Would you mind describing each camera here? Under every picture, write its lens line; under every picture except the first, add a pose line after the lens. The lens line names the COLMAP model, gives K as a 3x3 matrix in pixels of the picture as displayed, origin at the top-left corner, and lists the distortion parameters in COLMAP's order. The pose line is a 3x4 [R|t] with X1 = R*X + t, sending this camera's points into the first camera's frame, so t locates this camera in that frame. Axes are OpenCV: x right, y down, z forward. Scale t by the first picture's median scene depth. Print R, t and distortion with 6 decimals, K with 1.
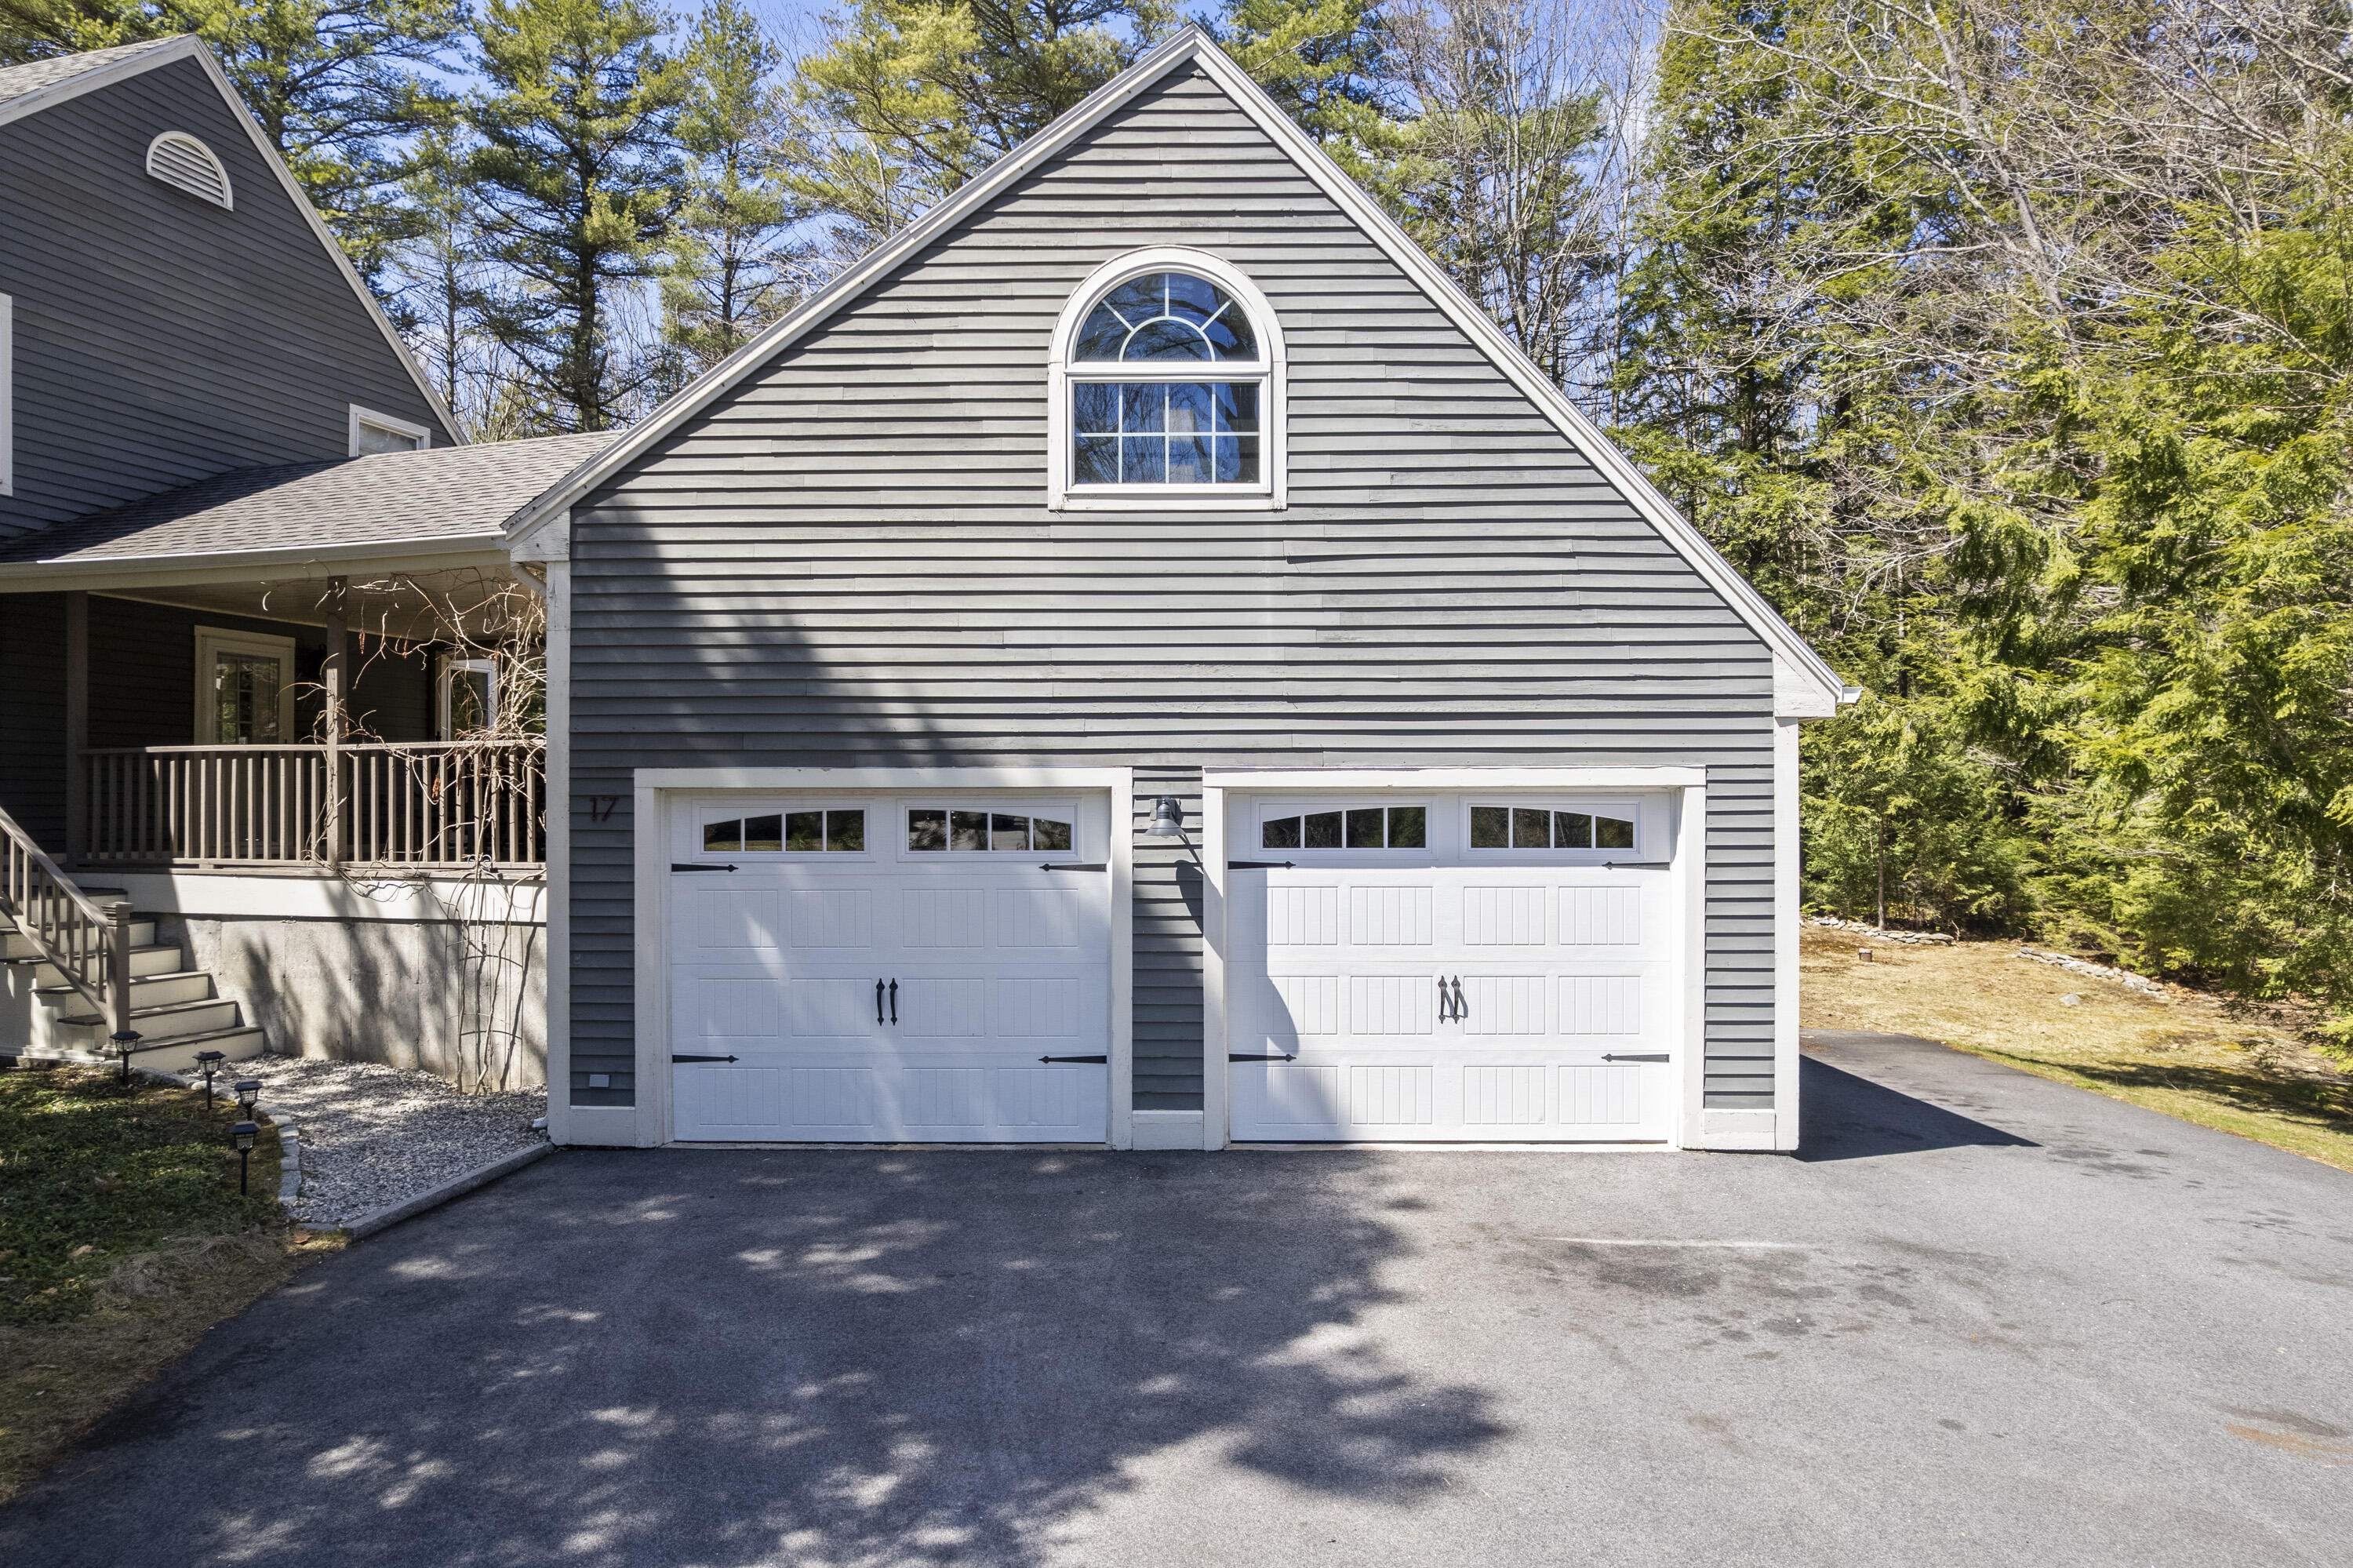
lens RADIAL K [[1513.3, 0, 1176.5], [0, 1513.3, 784.0], [0, 0, 1]] dist [-0.048608, -0.001843]
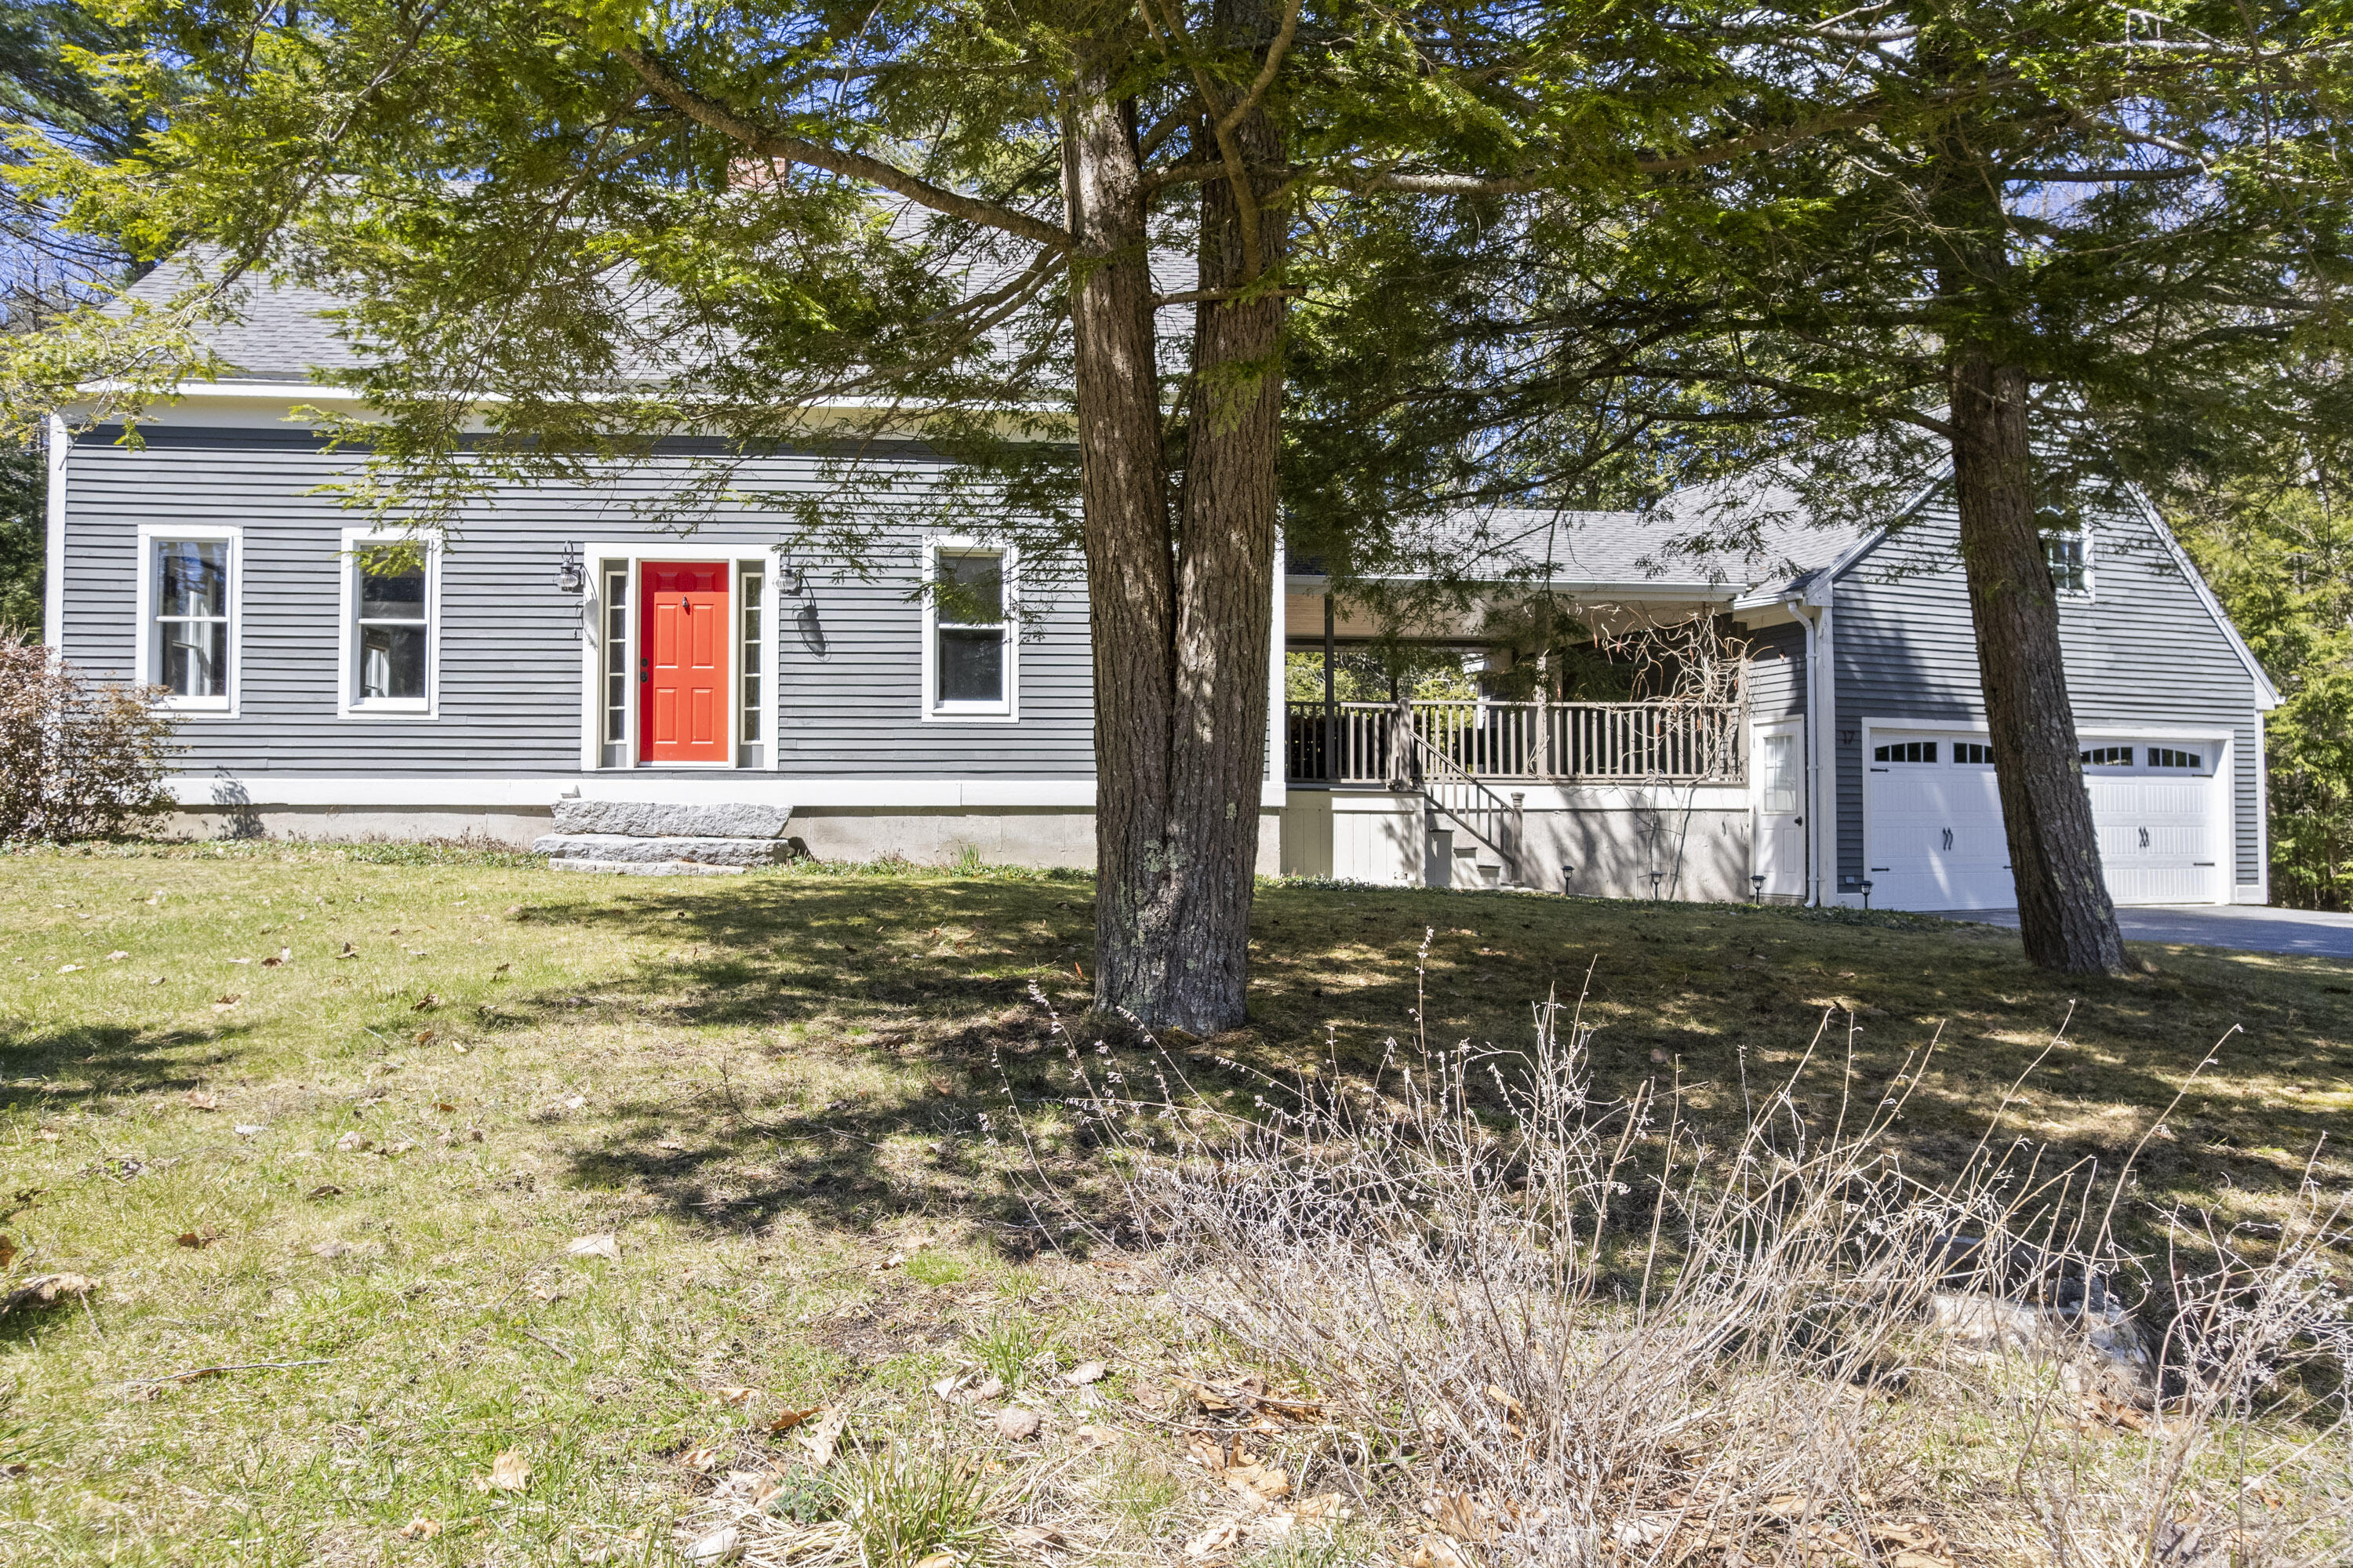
lens RADIAL K [[1513.3, 0, 1176.5], [0, 1513.3, 784.0], [0, 0, 1]] dist [-0.048608, -0.001843]
pose [[0.930111, 0.014645, 0.366987, -1.854334], [-0.003917, 0.999543, -0.029960, 0.135207], [-0.367259, 0.026428, 0.929743, -0.446562]]
